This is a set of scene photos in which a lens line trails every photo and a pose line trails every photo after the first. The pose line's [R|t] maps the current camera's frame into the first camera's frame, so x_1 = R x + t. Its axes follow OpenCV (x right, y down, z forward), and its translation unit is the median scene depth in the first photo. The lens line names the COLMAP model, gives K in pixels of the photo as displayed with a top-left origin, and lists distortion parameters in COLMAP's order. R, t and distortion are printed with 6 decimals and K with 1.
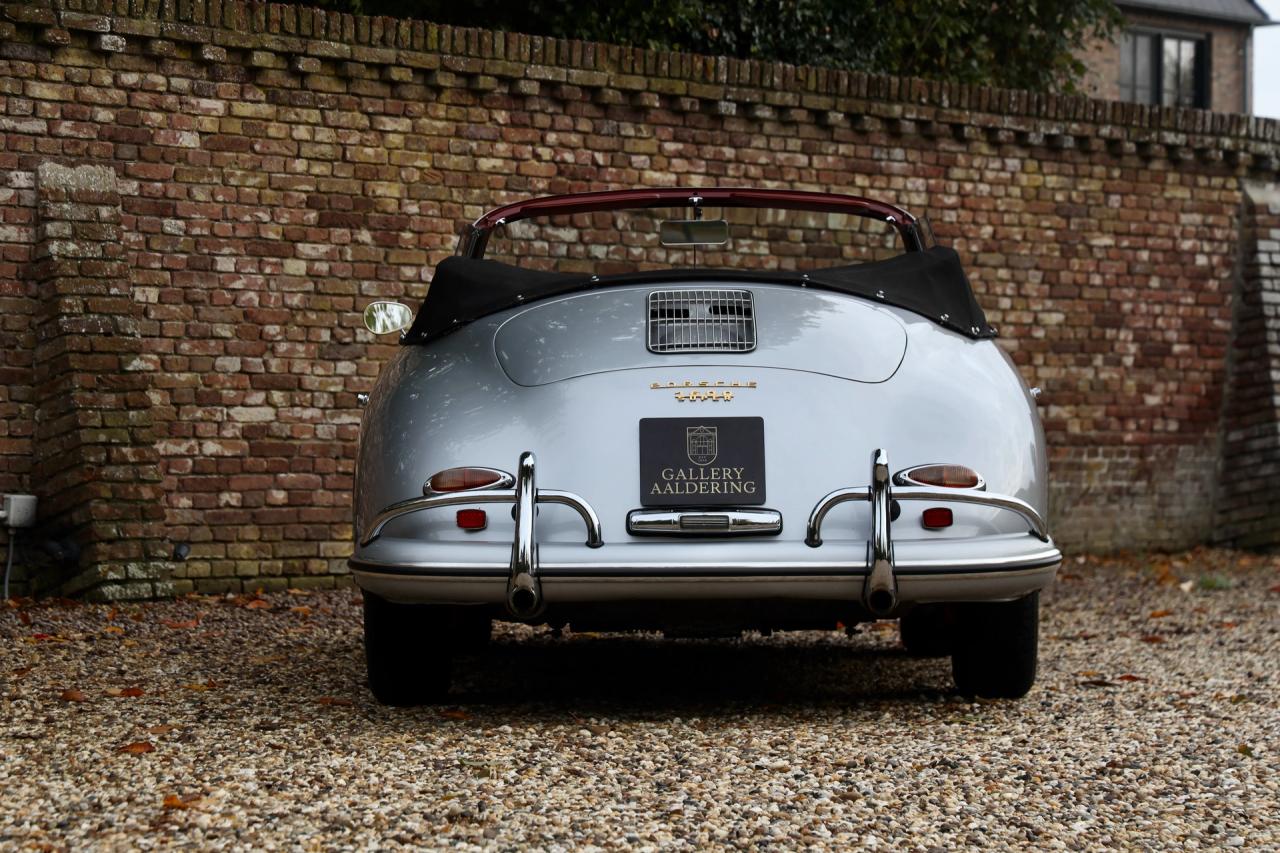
lens RADIAL K [[3802.2, 0, 678.0], [0, 3802.2, 419.1], [0, 0, 1]] dist [0.236982, 0.000000]
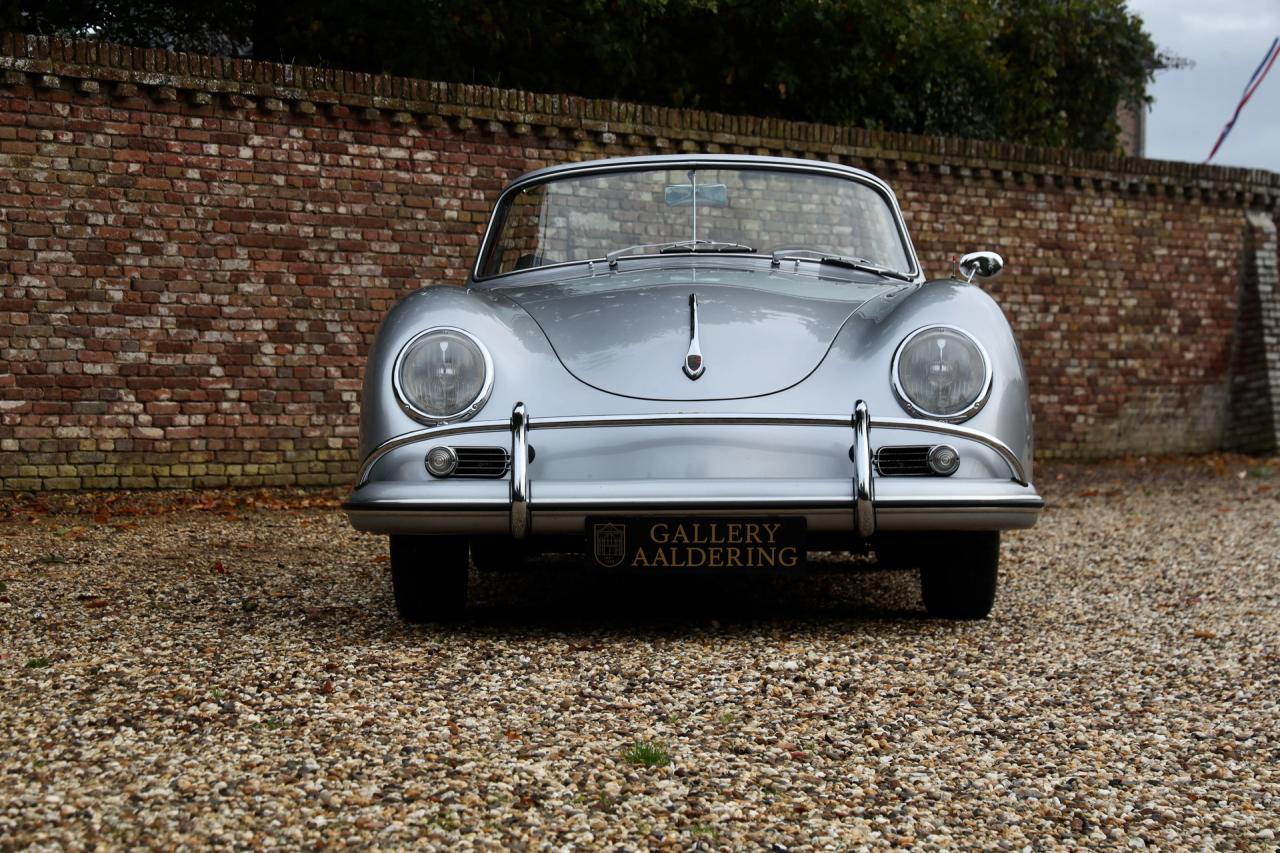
lens RADIAL K [[3134.9, 0, 694.0], [0, 3134.9, 422.6], [0, 0, 1]] dist [0.202099, 0.000000]
pose [[0.999334, 0.003494, 0.036316, -0.151112], [-0.004297, 0.999747, 0.022067, -0.006508], [-0.036230, -0.022208, 0.999097, -0.320231]]
